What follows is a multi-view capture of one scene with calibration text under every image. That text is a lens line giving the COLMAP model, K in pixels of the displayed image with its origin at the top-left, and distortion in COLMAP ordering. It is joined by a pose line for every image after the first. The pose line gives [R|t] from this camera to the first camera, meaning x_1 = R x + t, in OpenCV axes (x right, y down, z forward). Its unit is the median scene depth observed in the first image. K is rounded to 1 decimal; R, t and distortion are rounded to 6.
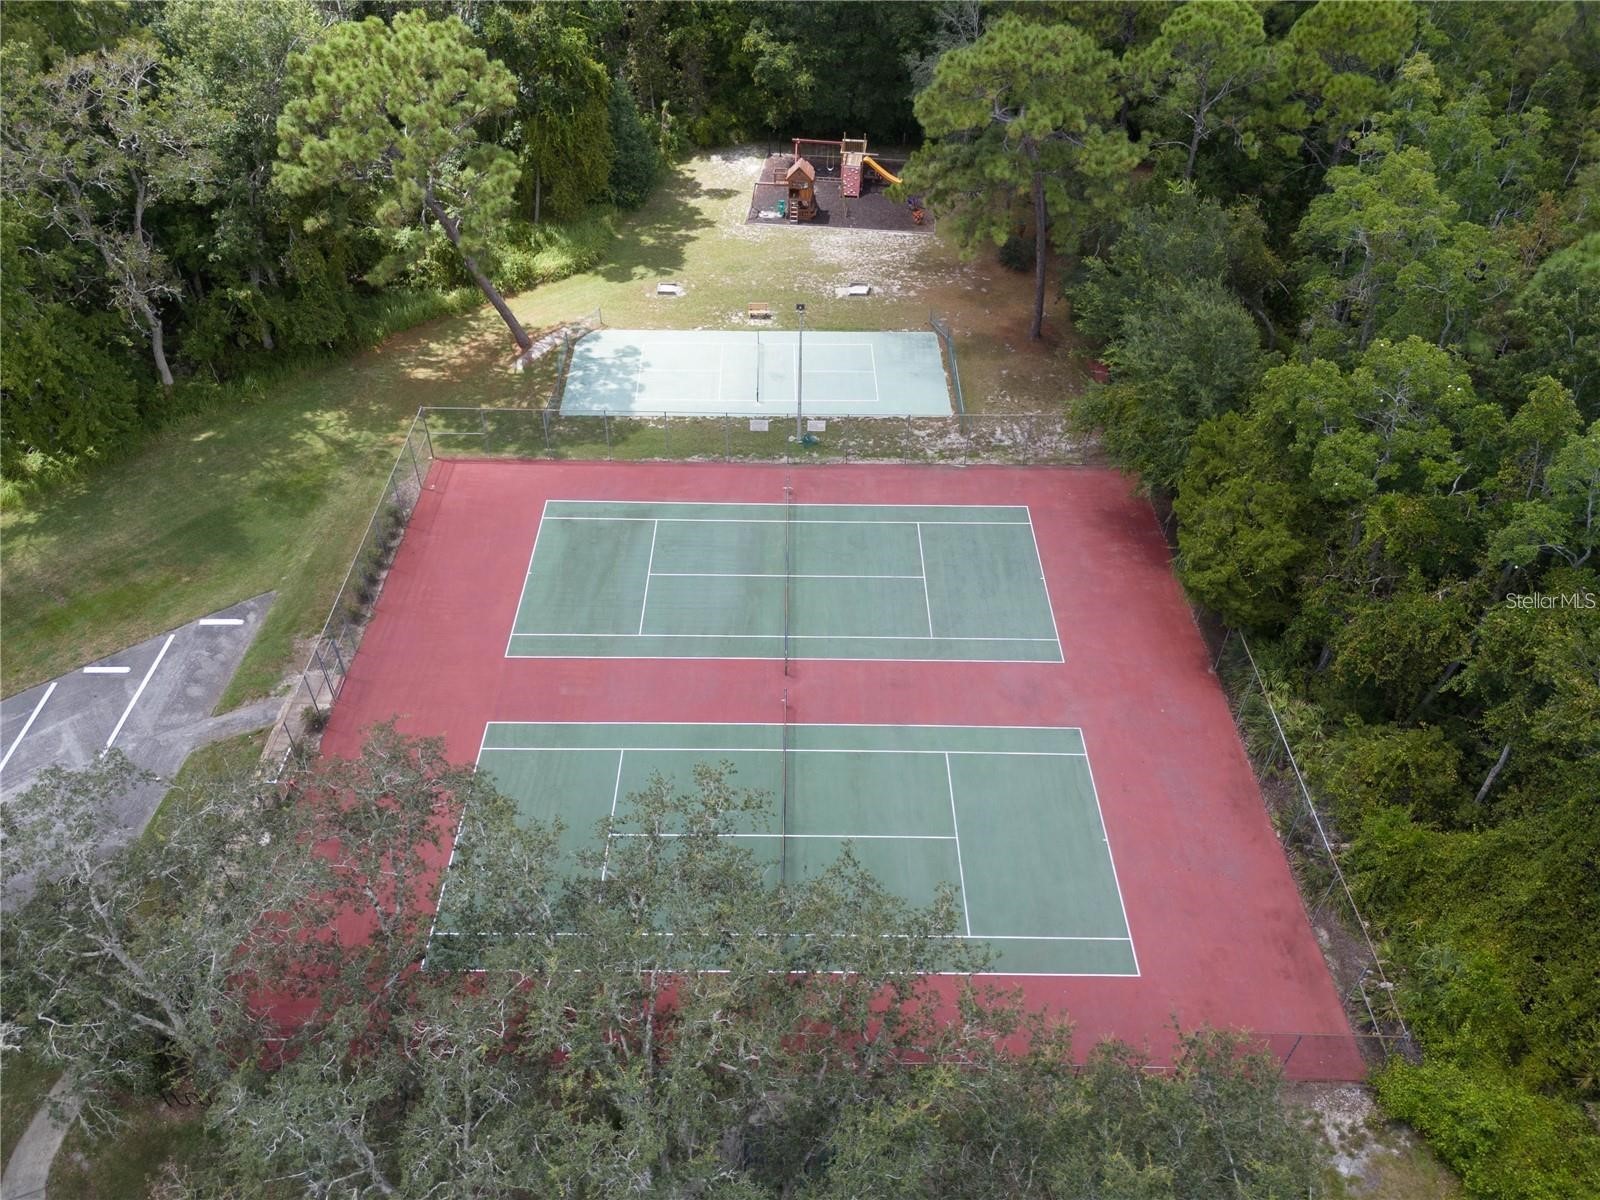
lens RADIAL K [[1196.2, 0, 800.8], [0, 1196.2, 573.3], [0, 0, 1]] dist [0.065755, -0.042859]
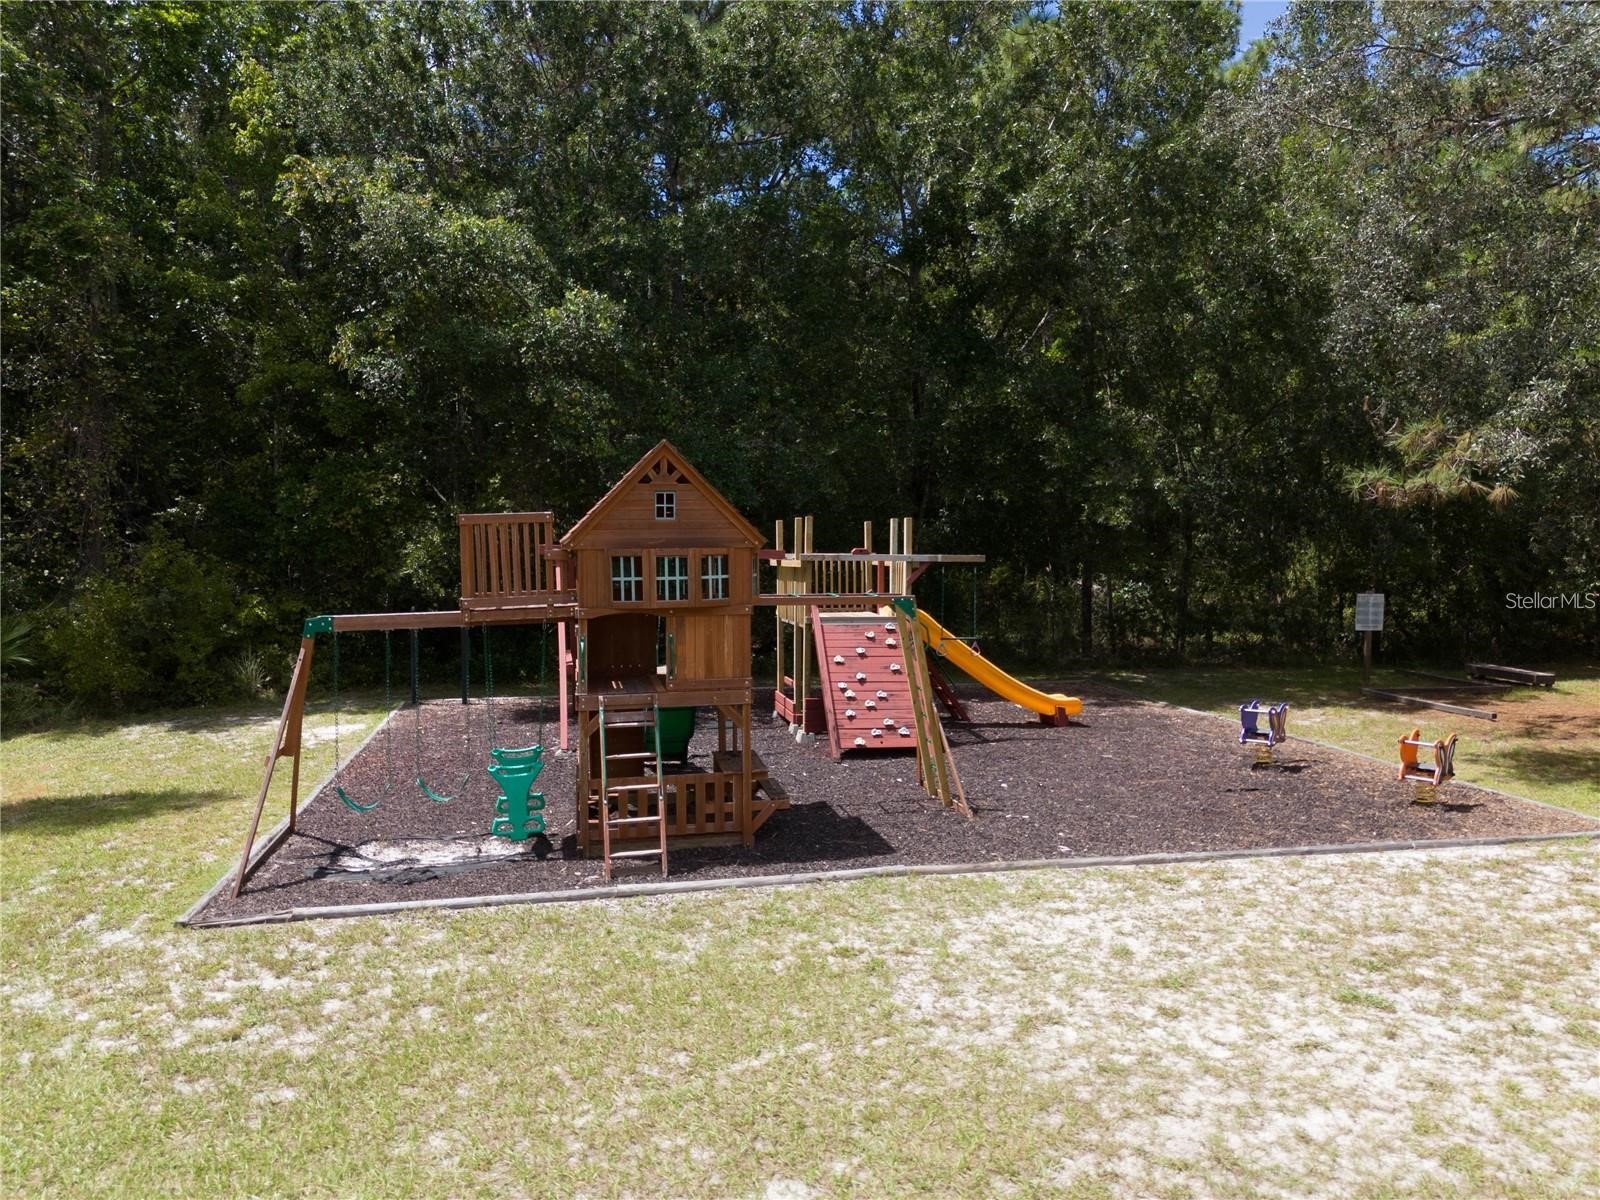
lens RADIAL K [[1138.1, 0, 800.0], [0, 1138.1, 600.0], [0, 0, 1]] dist [0.059387, 0.000682]
pose [[0.951143, -0.024940, 0.307742, -0.029265], [0.210635, 0.781176, -0.587705, -0.278081], [-0.225743, 0.623813, 0.748263, 1.028124]]
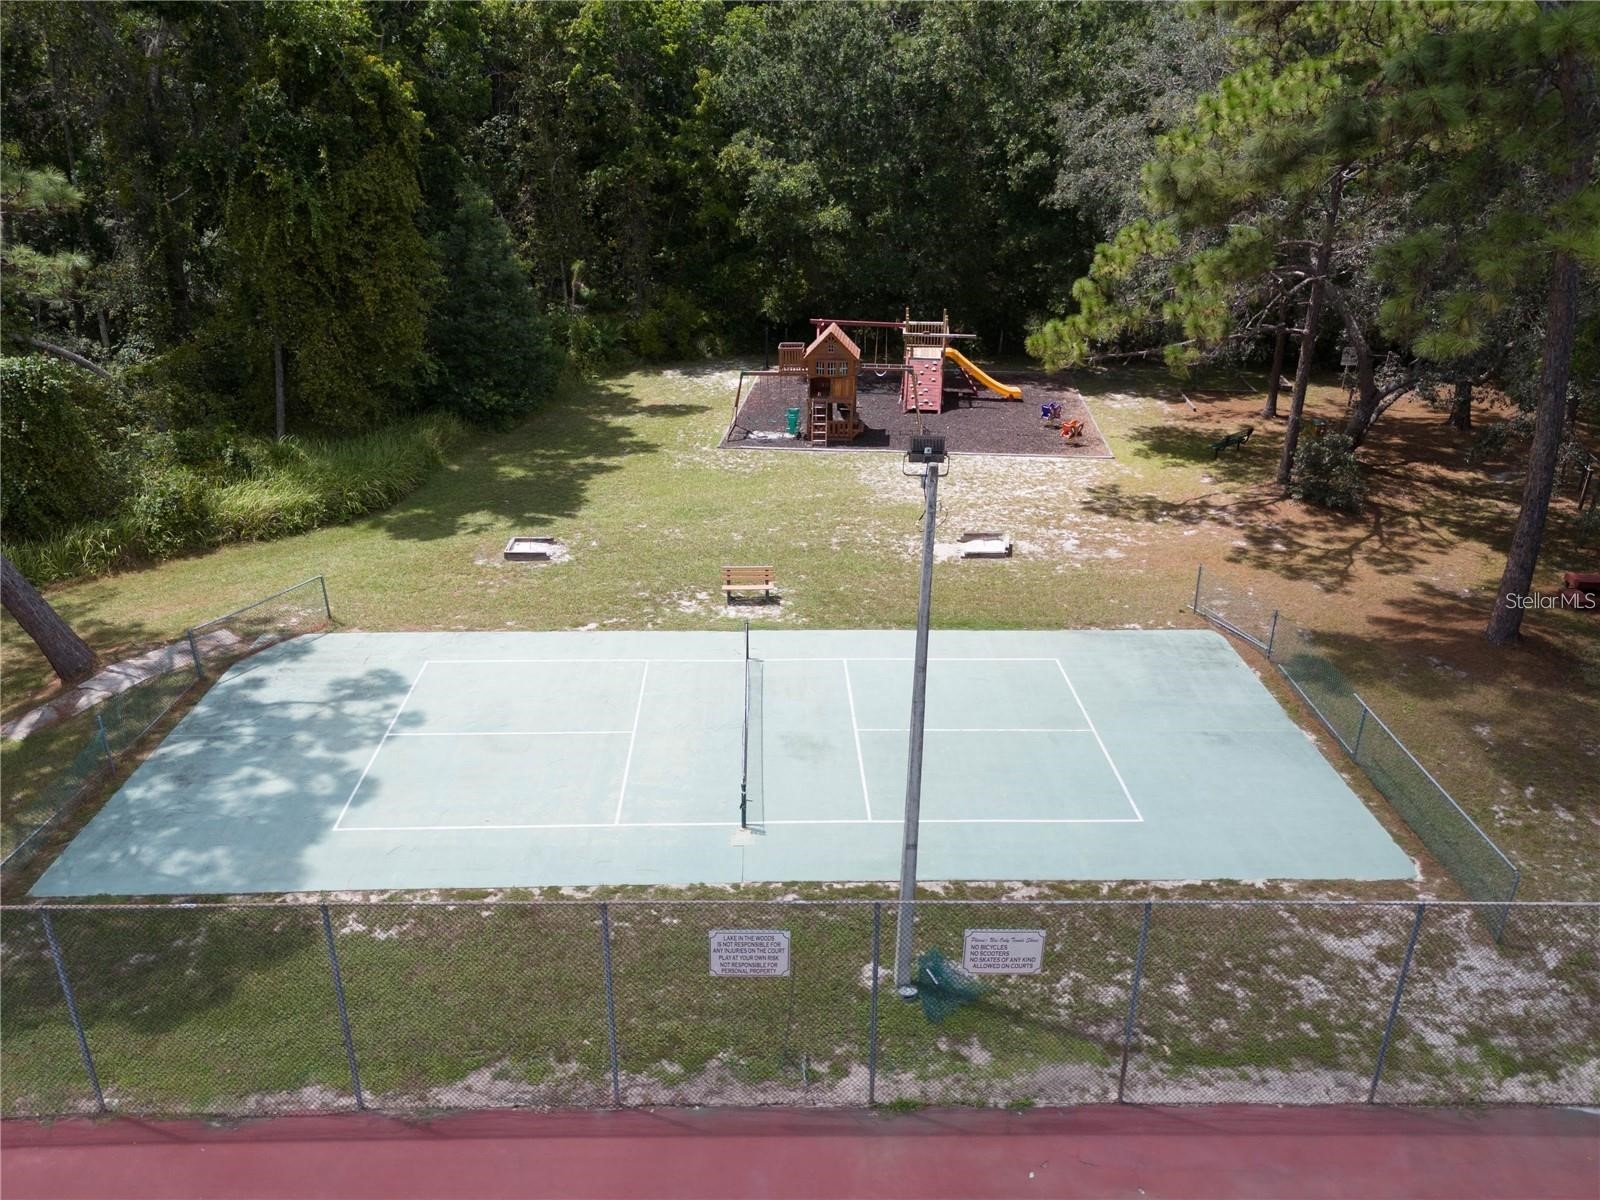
lens RADIAL K [[1196.2, 0, 800.8], [0, 1196.2, 573.3], [0, 0, 1]] dist [0.065755, -0.042859]
pose [[0.999874, -0.010713, 0.011730, -0.022712], [0.013883, 0.948198, -0.317378, -0.099302], [-0.007722, 0.317500, 0.948227, 0.635737]]
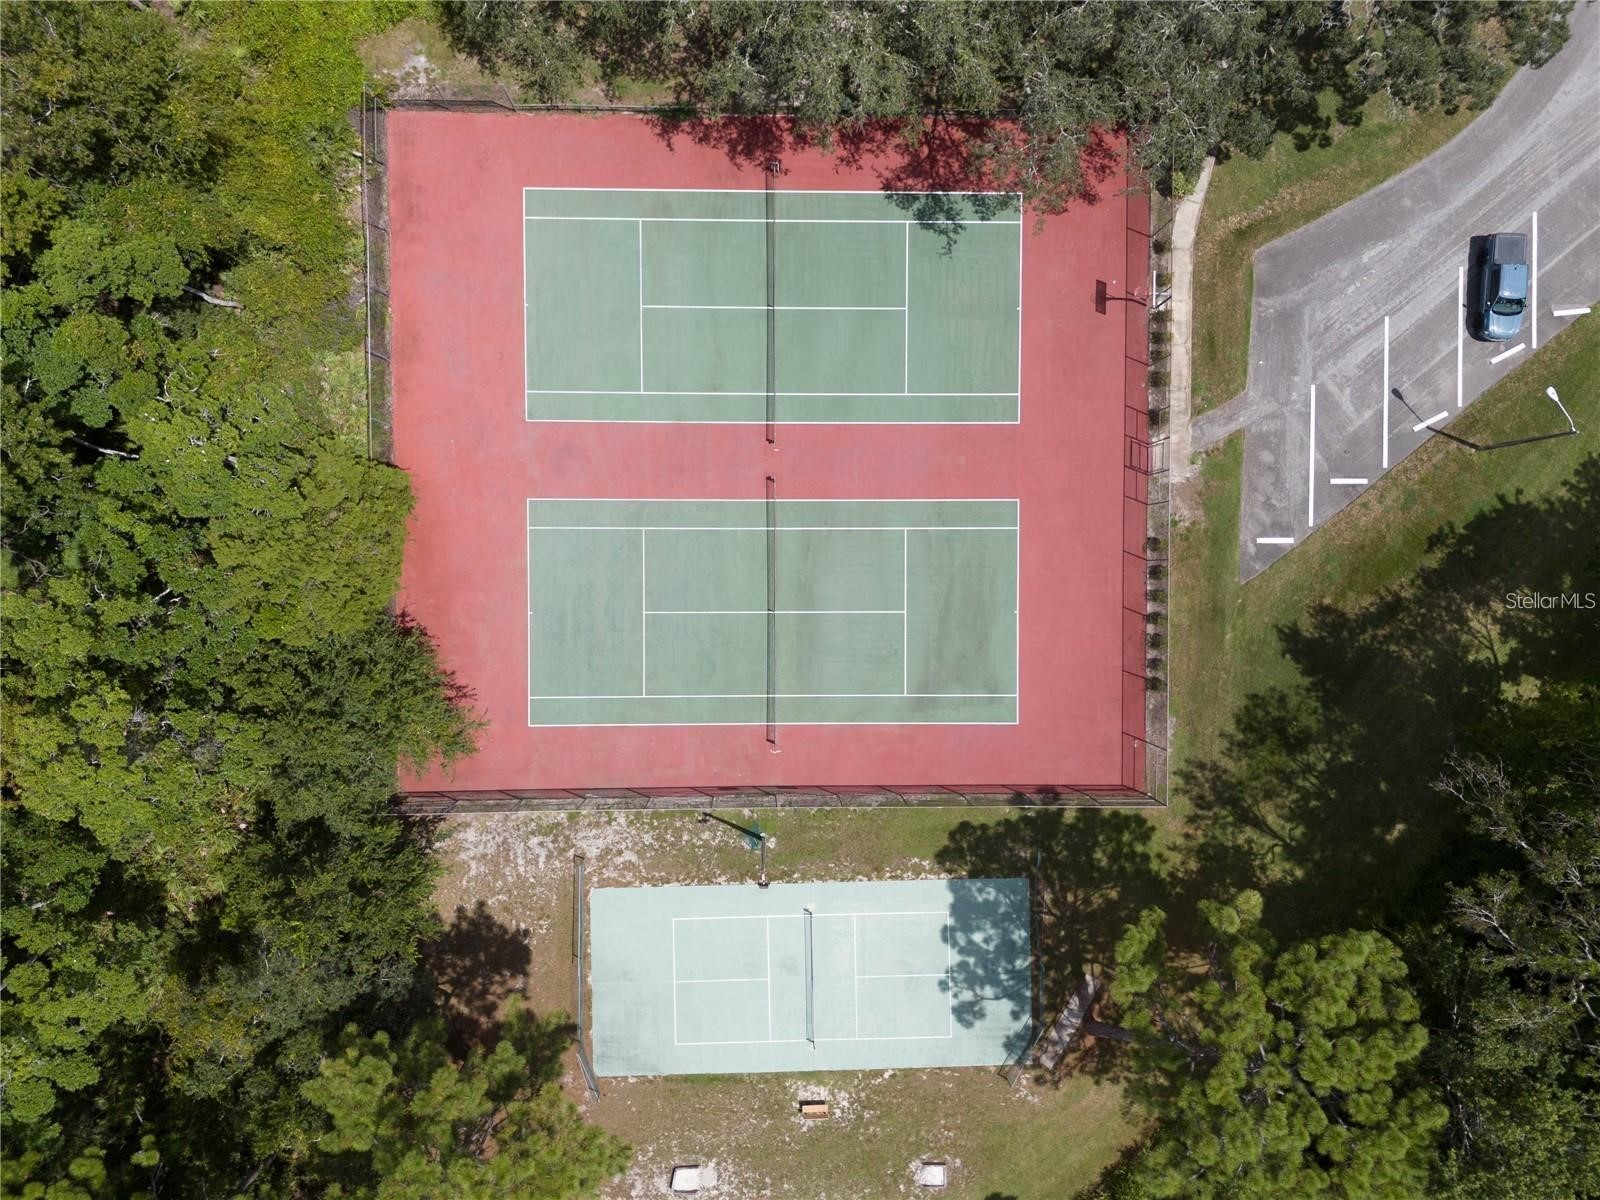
lens RADIAL K [[1196.2, 0, 800.8], [0, 1196.2, 573.3], [0, 0, 1]] dist [0.065755, -0.042859]
pose [[-0.998875, 0.000969, -0.047401, 0.011924], [-0.035562, -0.676513, 0.735572, -0.573152], [-0.031355, 0.736430, 0.675786, 0.199662]]
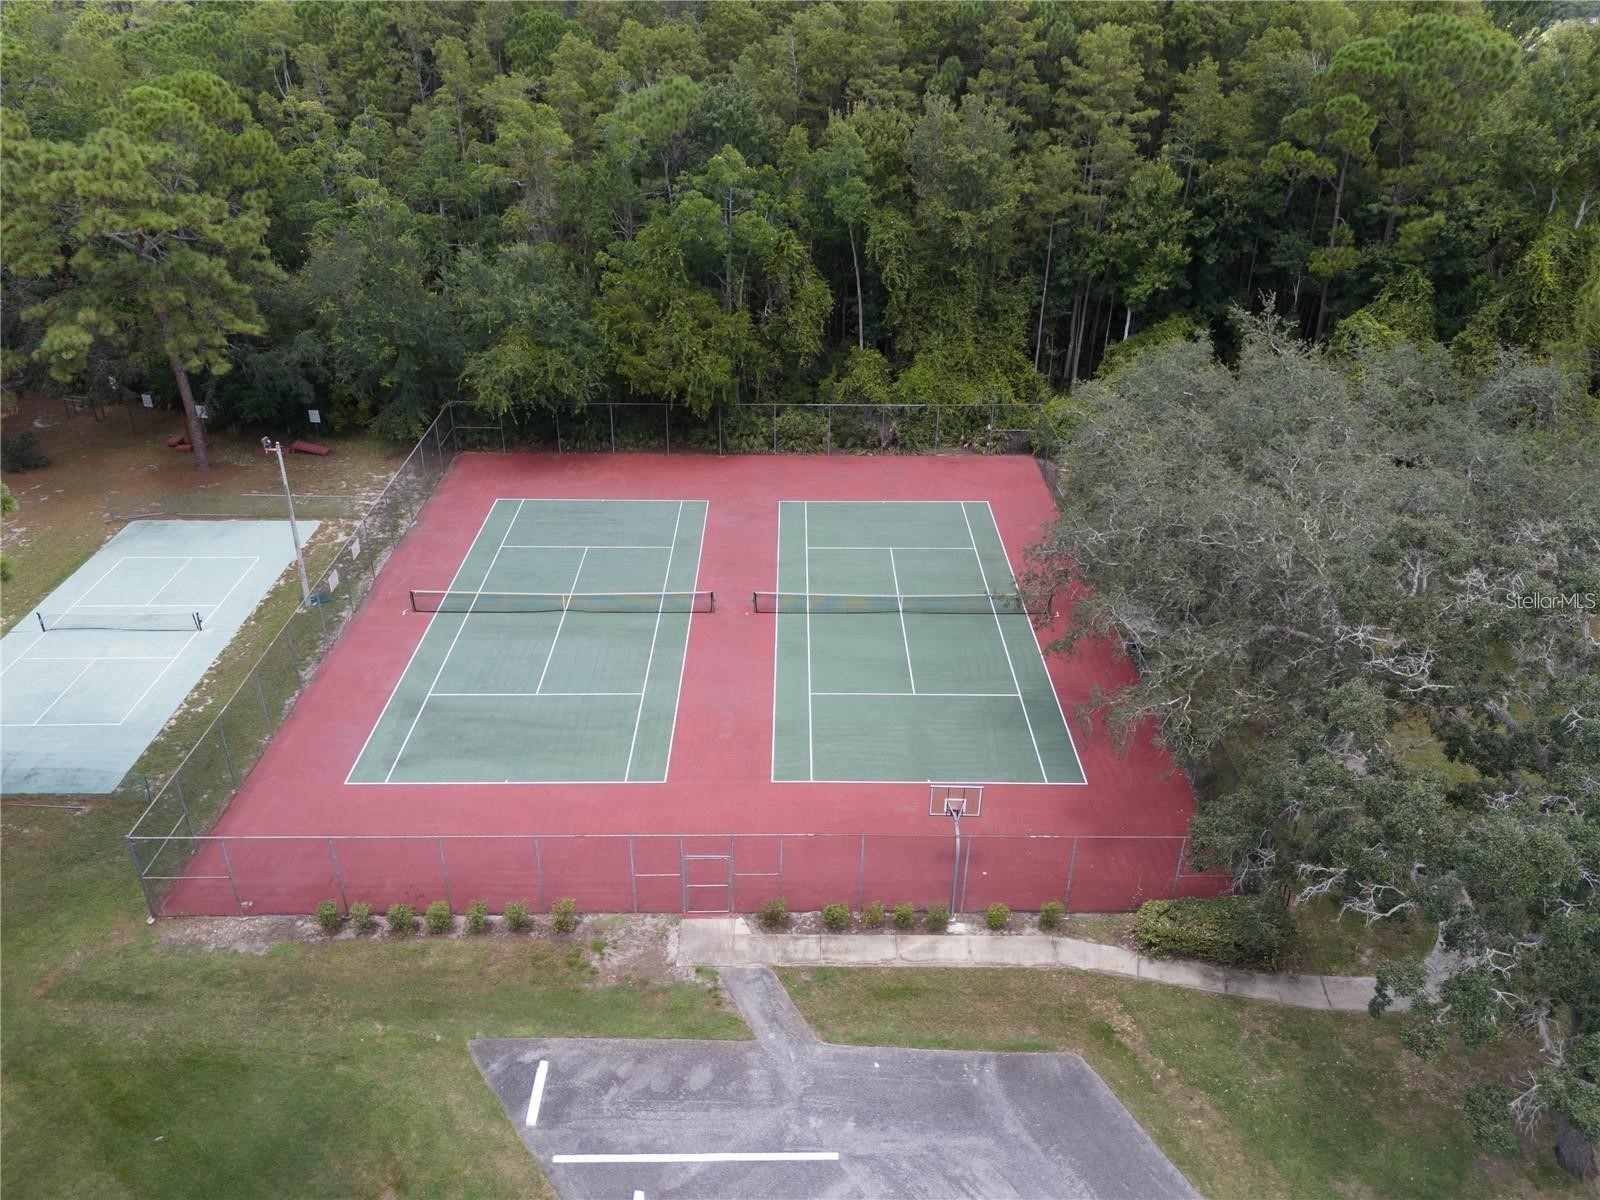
lens RADIAL K [[1196.2, 0, 800.8], [0, 1196.2, 573.3], [0, 0, 1]] dist [0.065755, -0.042859]
pose [[-0.003910, -0.479489, 0.877539, -0.629994], [0.645020, 0.669377, 0.368623, -0.188193], [-0.764156, 0.567472, 0.306662, 0.421159]]
